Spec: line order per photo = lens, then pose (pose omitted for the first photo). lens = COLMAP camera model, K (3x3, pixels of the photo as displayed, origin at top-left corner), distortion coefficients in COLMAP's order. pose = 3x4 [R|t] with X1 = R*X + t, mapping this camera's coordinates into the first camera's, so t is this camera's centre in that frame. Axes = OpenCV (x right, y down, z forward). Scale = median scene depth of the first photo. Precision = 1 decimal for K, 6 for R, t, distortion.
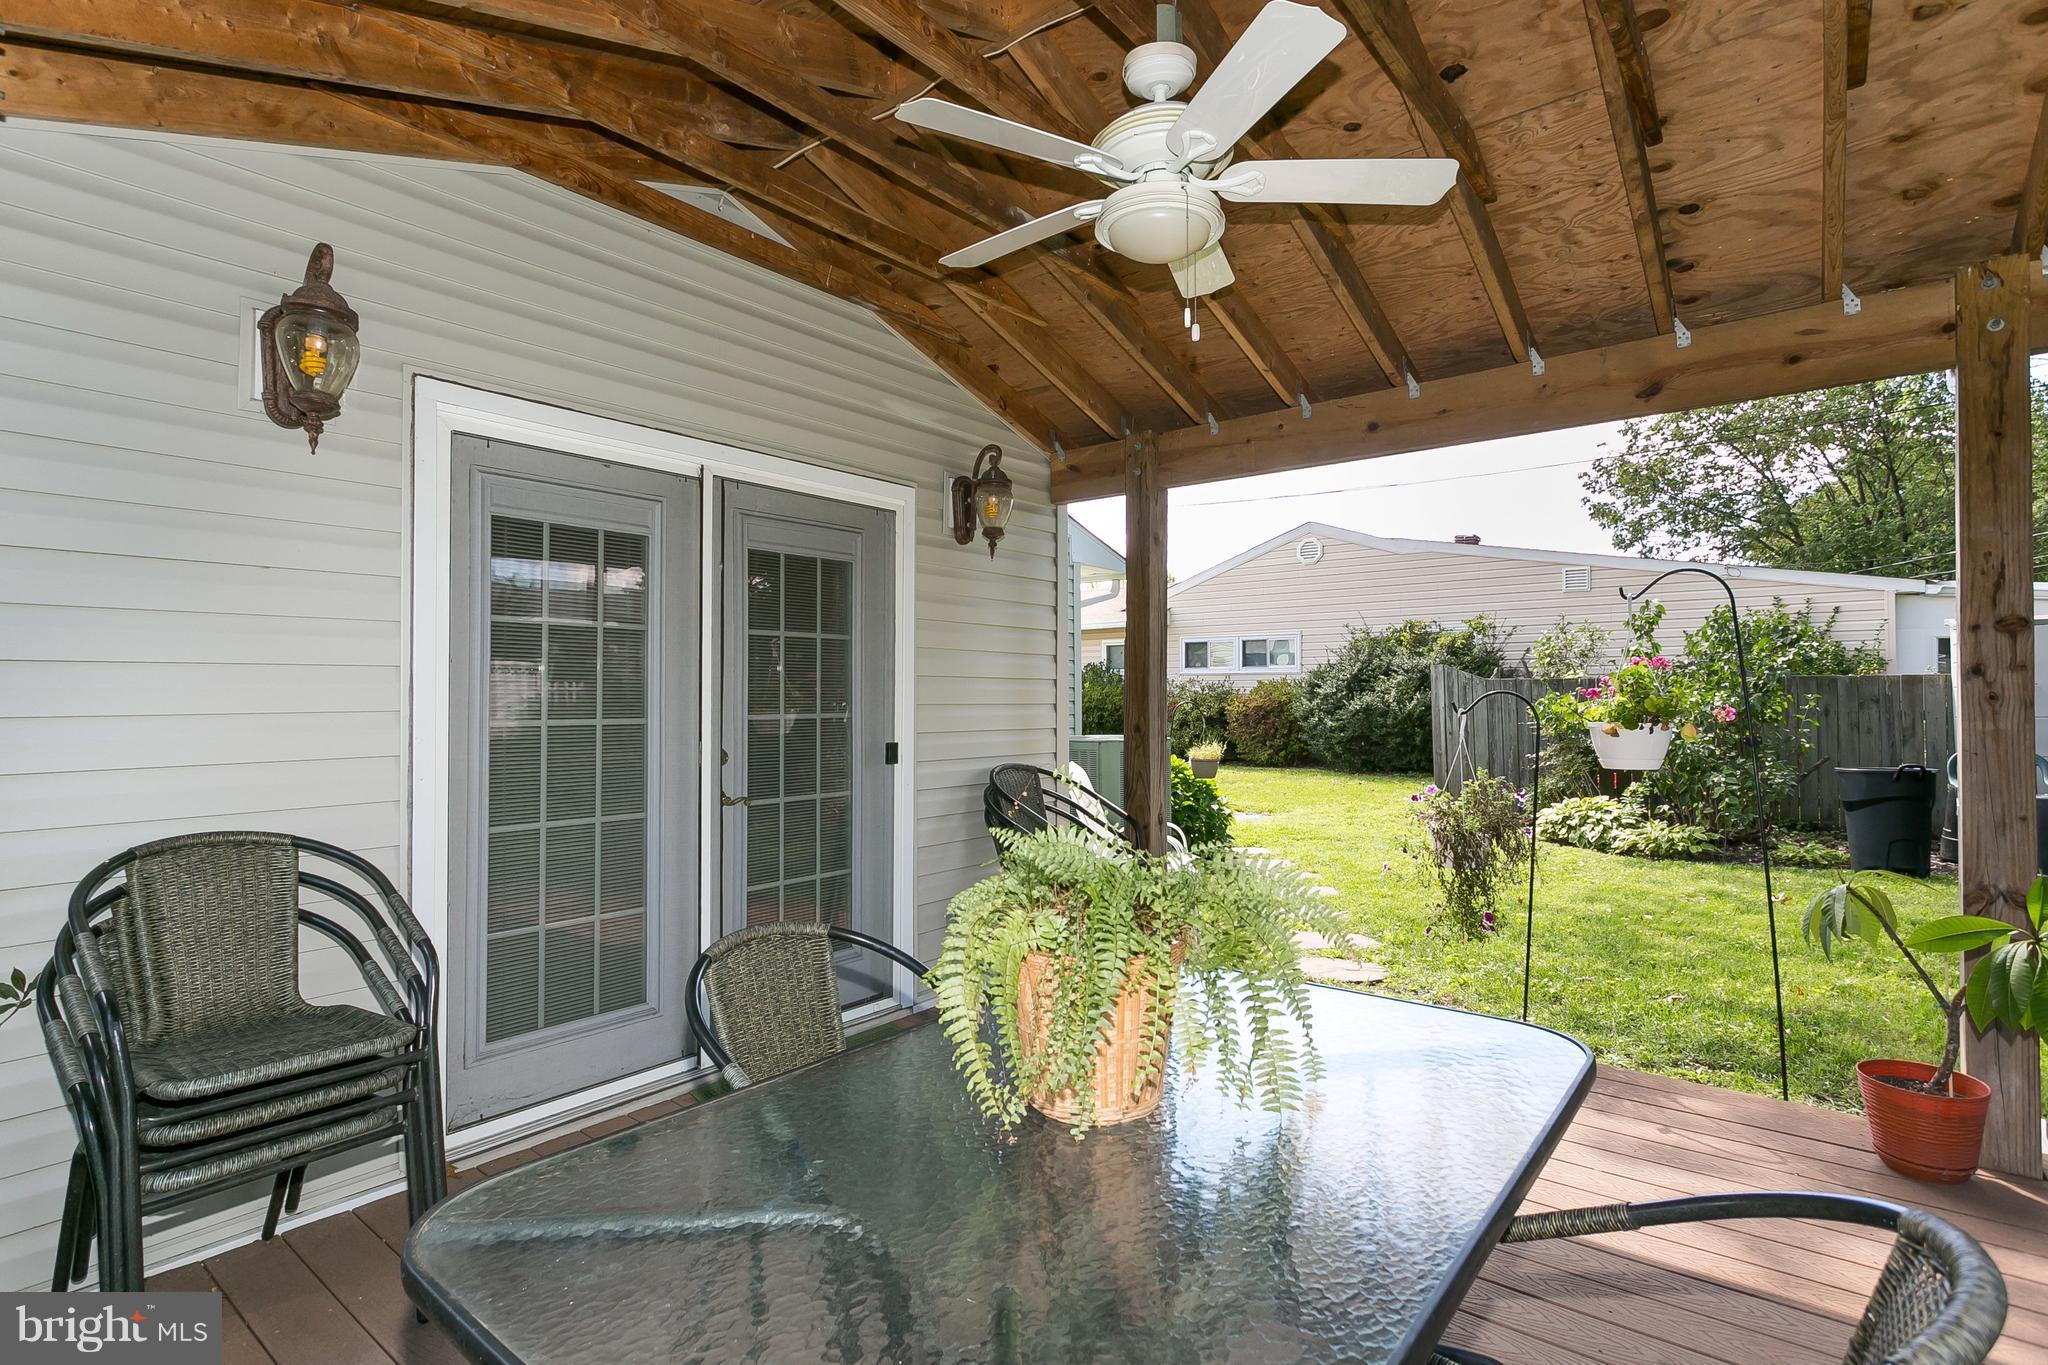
lens RADIAL K [[974.7, 0, 1022.3], [0, 974.7, 681.8], [0, 0, 1]] dist [-0.001310, 0.000638]
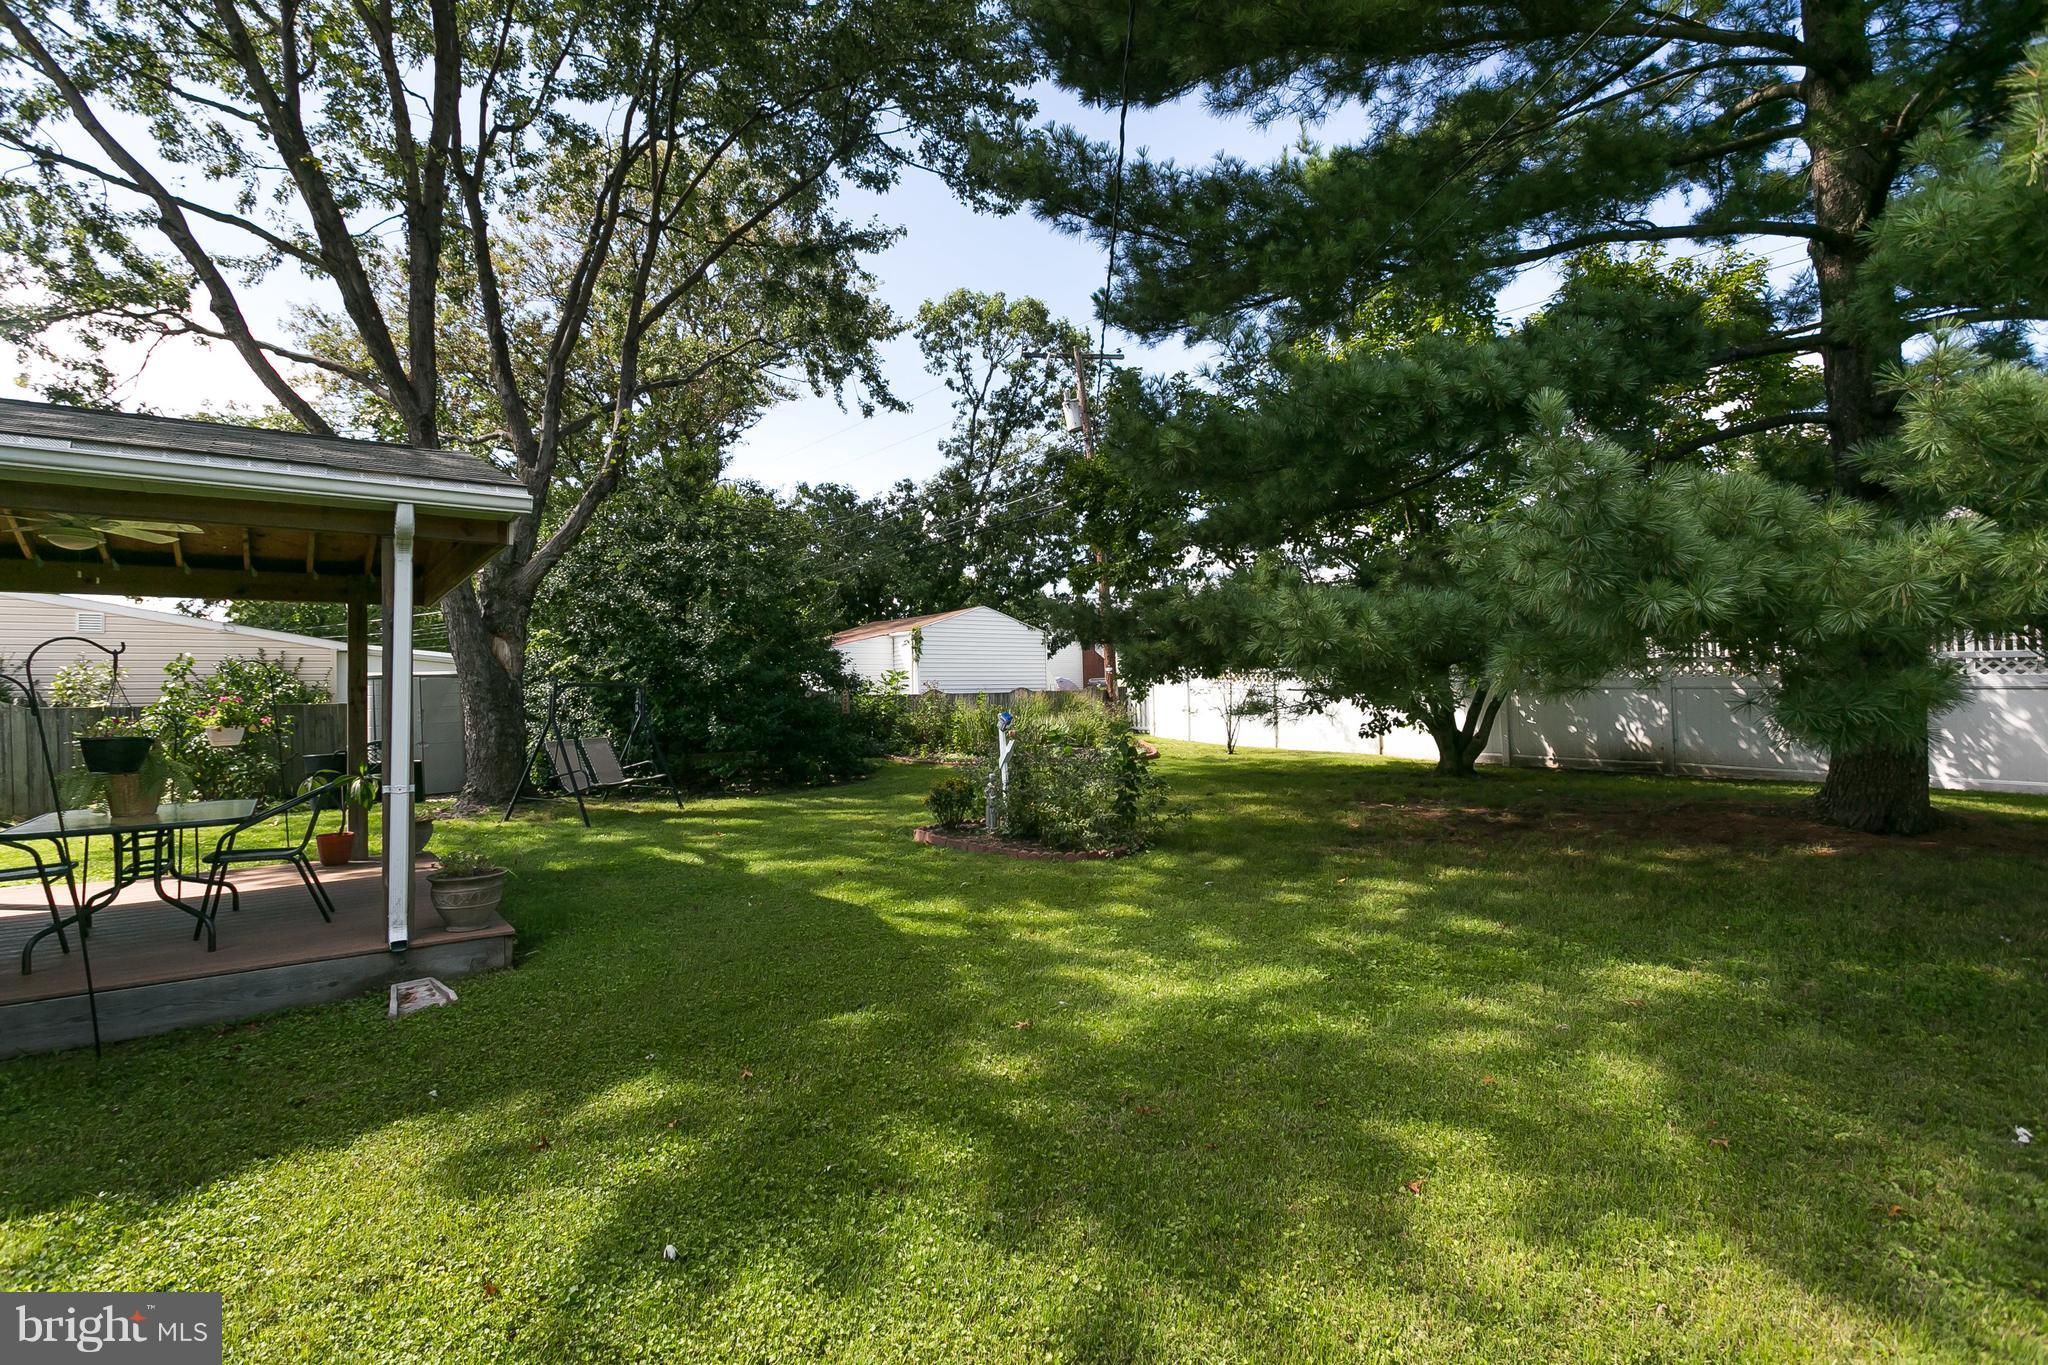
lens RADIAL K [[974.7, 0, 1027.4], [0, 974.7, 682.2], [0, 0, 1]] dist [-0.001310, 0.000638]
pose [[0.226135, 0.015271, 0.973976, -0.505612], [0.011003, 0.999773, -0.018230, 0.000592], [-0.974034, 0.014839, 0.225915, -0.581429]]
